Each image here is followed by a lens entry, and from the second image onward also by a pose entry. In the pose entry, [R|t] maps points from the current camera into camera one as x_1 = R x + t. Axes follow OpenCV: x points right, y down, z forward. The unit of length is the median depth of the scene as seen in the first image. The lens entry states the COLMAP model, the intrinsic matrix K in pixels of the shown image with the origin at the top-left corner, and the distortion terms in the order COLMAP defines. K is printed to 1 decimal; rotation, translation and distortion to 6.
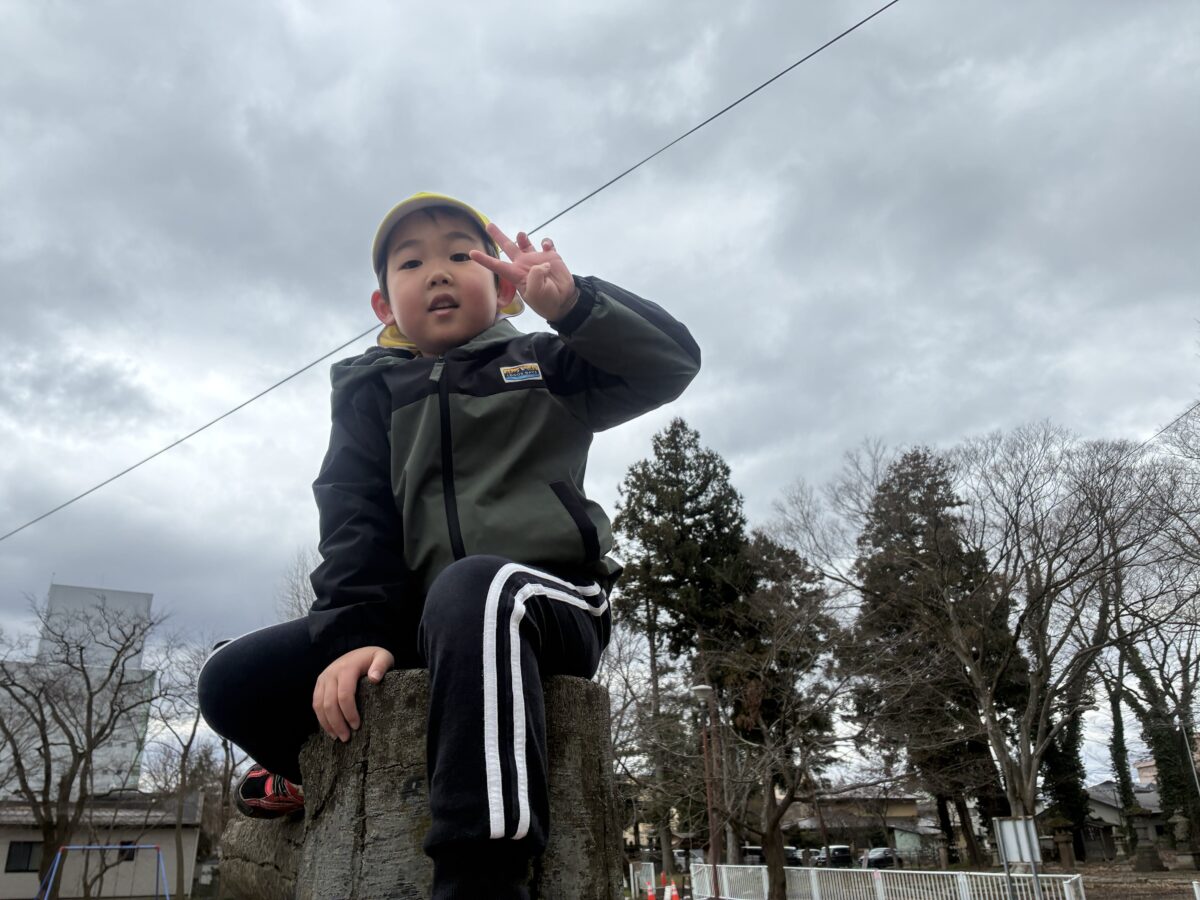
lens RADIAL K [[898.7, 0, 599.8], [0, 898.7, 444.1], [0, 0, 1]] dist [0.048557, -0.069965]
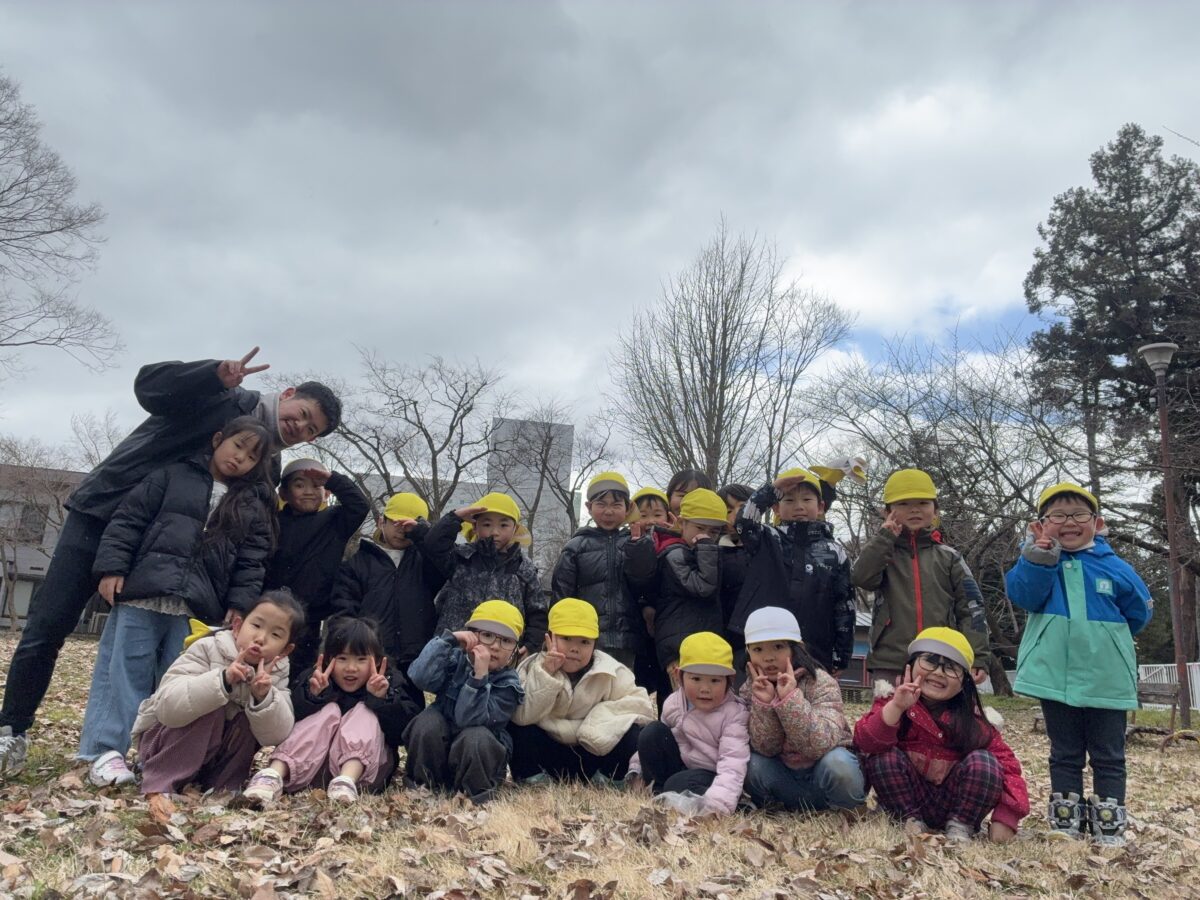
lens RADIAL K [[898.7, 0, 598.6], [0, 898.7, 454.4], [0, 0, 1]] dist [0.048557, -0.069965]
pose [[0.901534, -0.010009, -0.432593, 0.014146], [0.088822, 0.982724, 0.162371, 0.078972], [0.423494, -0.184807, 0.886848, 0.120849]]
